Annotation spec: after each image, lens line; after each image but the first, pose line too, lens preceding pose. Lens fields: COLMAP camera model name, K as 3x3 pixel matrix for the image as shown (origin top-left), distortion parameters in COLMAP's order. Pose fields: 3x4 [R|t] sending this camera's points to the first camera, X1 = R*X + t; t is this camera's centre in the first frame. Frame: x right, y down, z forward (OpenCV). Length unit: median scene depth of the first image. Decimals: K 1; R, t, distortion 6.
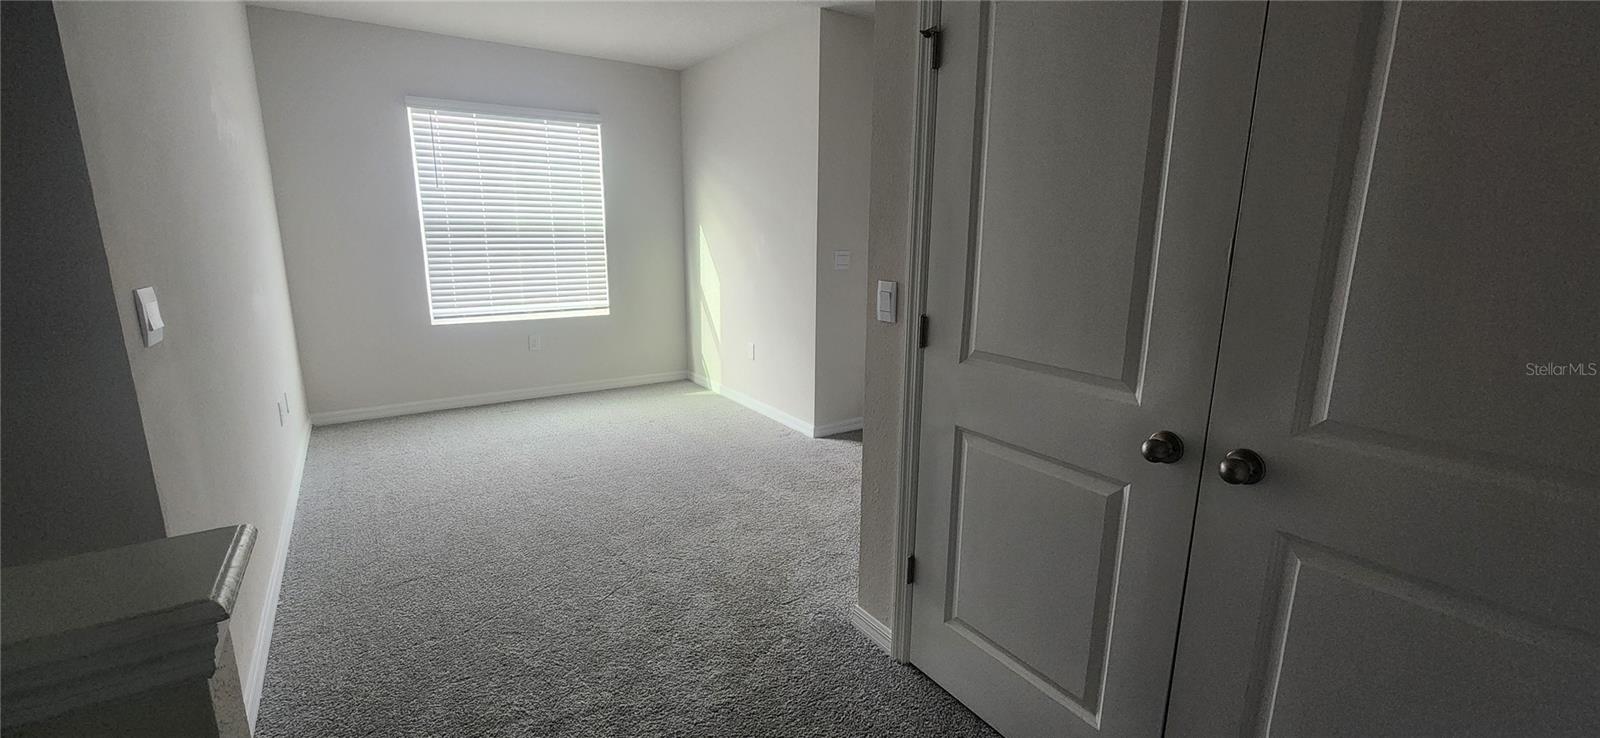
lens RADIAL K [[651.2, 0, 805.0], [0, 651.2, 366.8], [0, 0, 1]] dist [-0.000724, -0.000107]
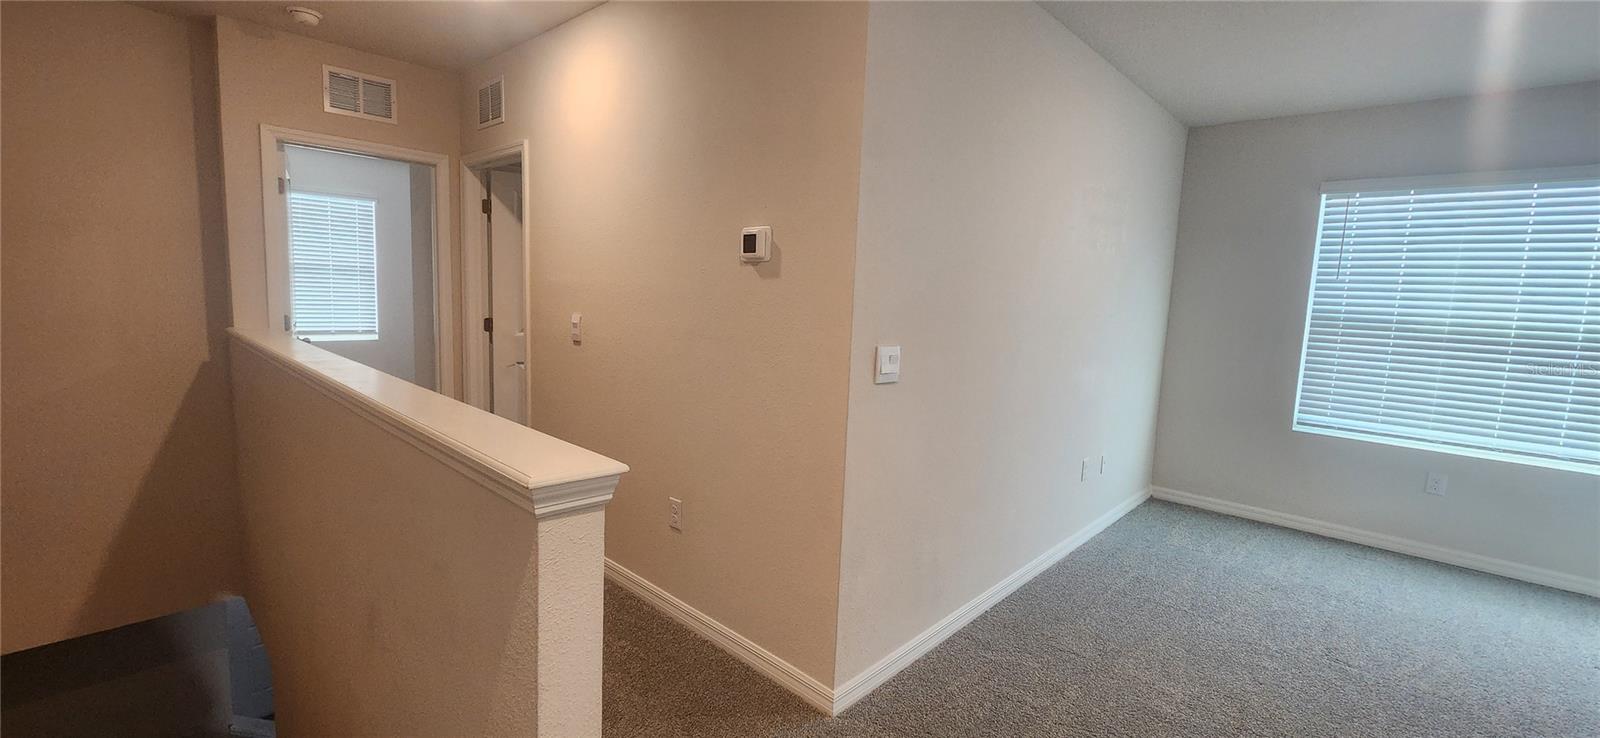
lens RADIAL K [[651.2, 0, 805.0], [0, 651.2, 366.8], [0, 0, 1]] dist [-0.000724, -0.000107]
pose [[0.228519, 0.109515, -0.967360, 0.134379], [-0.246804, 0.967709, 0.051252, -0.031058], [0.941736, 0.227037, 0.248168, 0.141429]]
